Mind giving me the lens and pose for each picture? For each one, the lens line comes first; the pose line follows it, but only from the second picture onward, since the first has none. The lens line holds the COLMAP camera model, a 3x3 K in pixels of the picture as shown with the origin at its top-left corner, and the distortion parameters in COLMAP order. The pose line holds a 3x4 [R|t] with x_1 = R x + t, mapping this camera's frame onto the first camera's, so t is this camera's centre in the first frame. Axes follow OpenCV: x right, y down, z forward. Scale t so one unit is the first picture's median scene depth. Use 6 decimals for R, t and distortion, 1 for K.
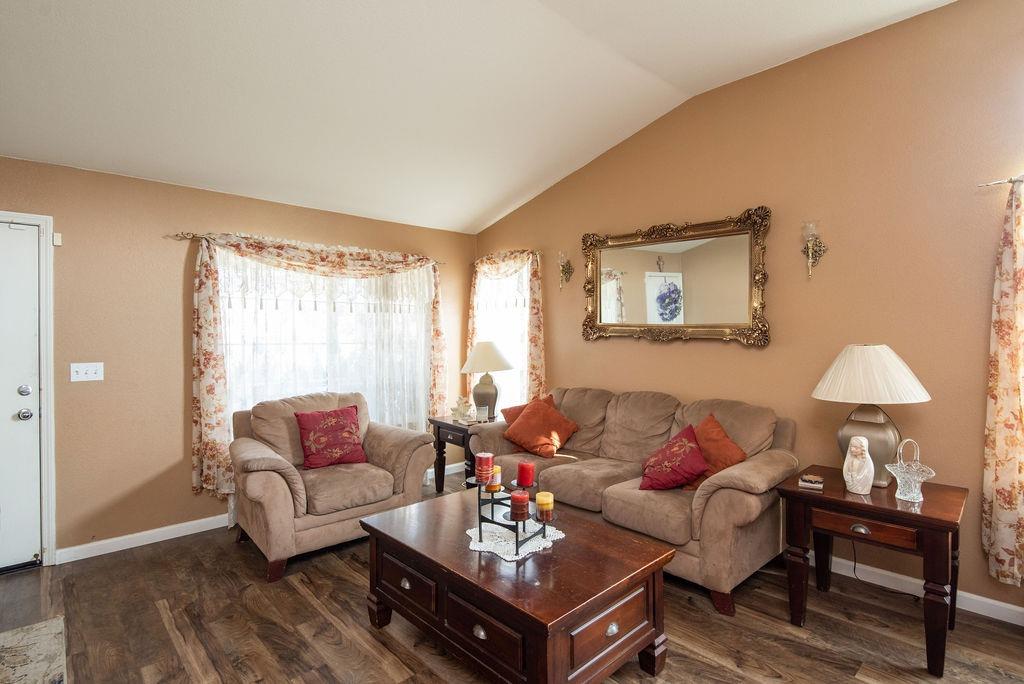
lens RADIAL K [[492.4, 0, 502.9], [0, 492.4, 335.7], [0, 0, 1]] dist [-0.012356, -0.003691]
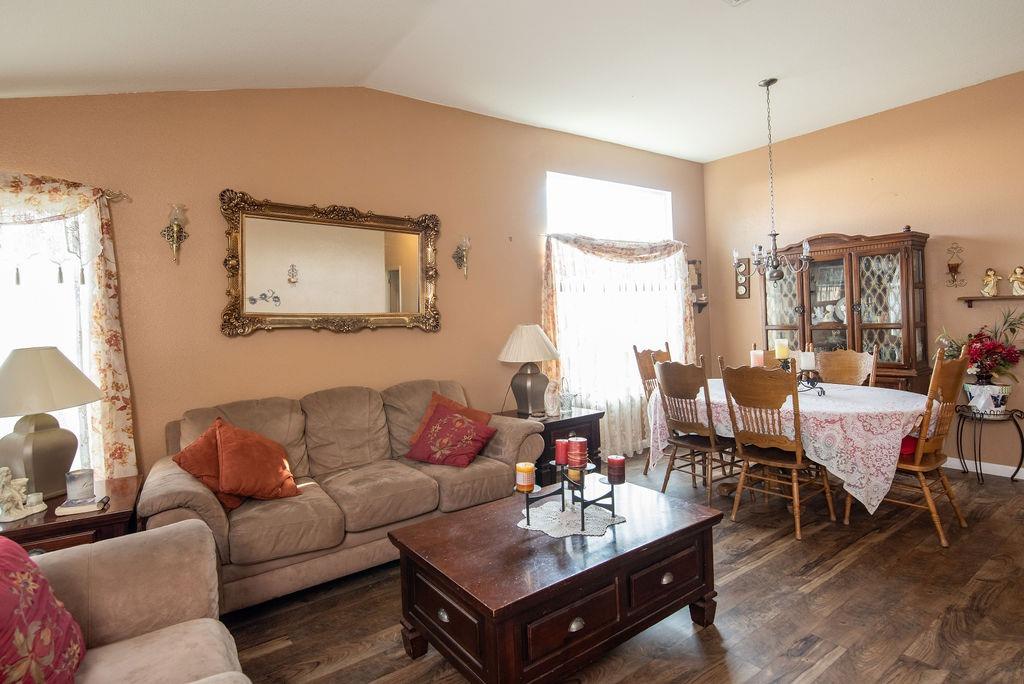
lens RADIAL K [[522.0, 0, 504.6], [0, 522.0, 314.6], [0, 0, 1]] dist [-0.000967, -0.007068]
pose [[0.140451, -0.003717, 0.990081, -0.623904], [0.028297, 0.999600, -0.000261, -0.011315], [-0.989683, 0.028053, 0.140500, 0.565648]]
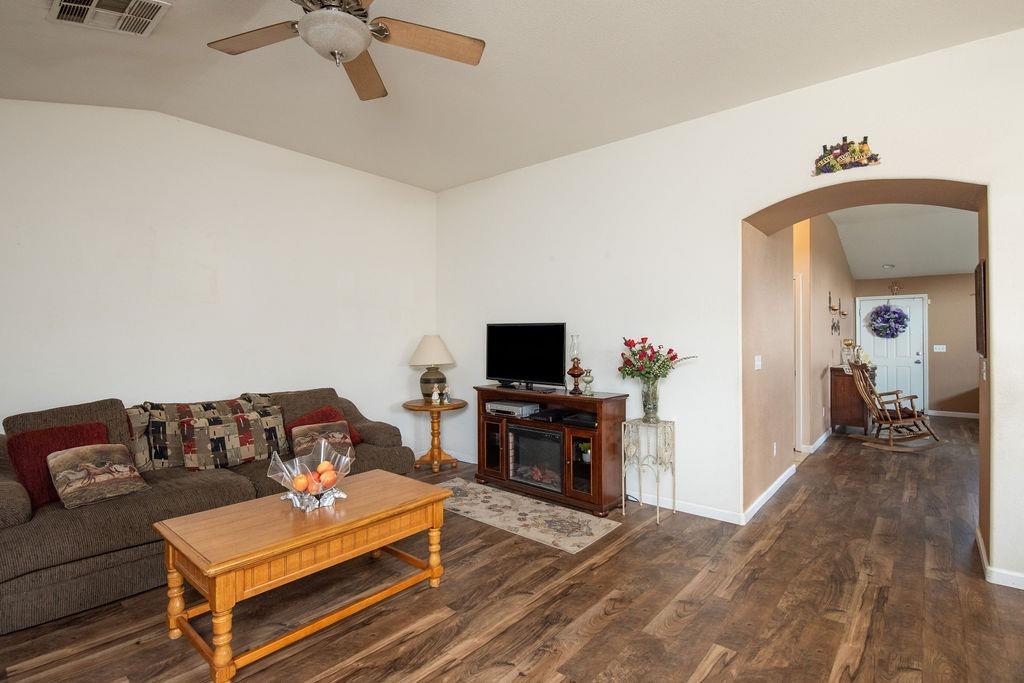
lens RADIAL K [[492.4, 0, 518.5], [0, 492.4, 336.4], [0, 0, 1]] dist [-0.012356, -0.003691]
pose [[0.112611, 0.003476, -0.993633, 1.434963], [0.001234, 0.999993, 0.003638, -0.005353], [0.993638, -0.001636, 0.112606, -1.490514]]
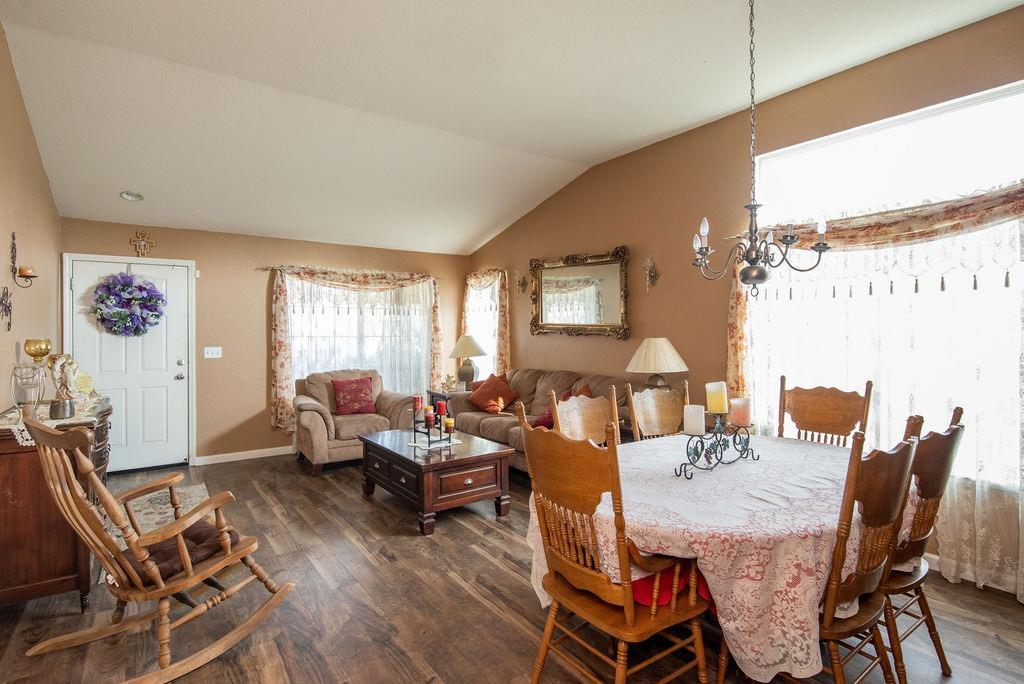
lens RADIAL K [[492.4, 0, 488.0], [0, 492.4, 332.3], [0, 0, 1]] dist [-0.012356, -0.003691]
pose [[0.988745, 0.003561, -0.149566, 0.296383], [-0.003152, 0.999991, 0.002977, -0.002562], [0.149575, -0.002472, 0.988747, -0.466984]]
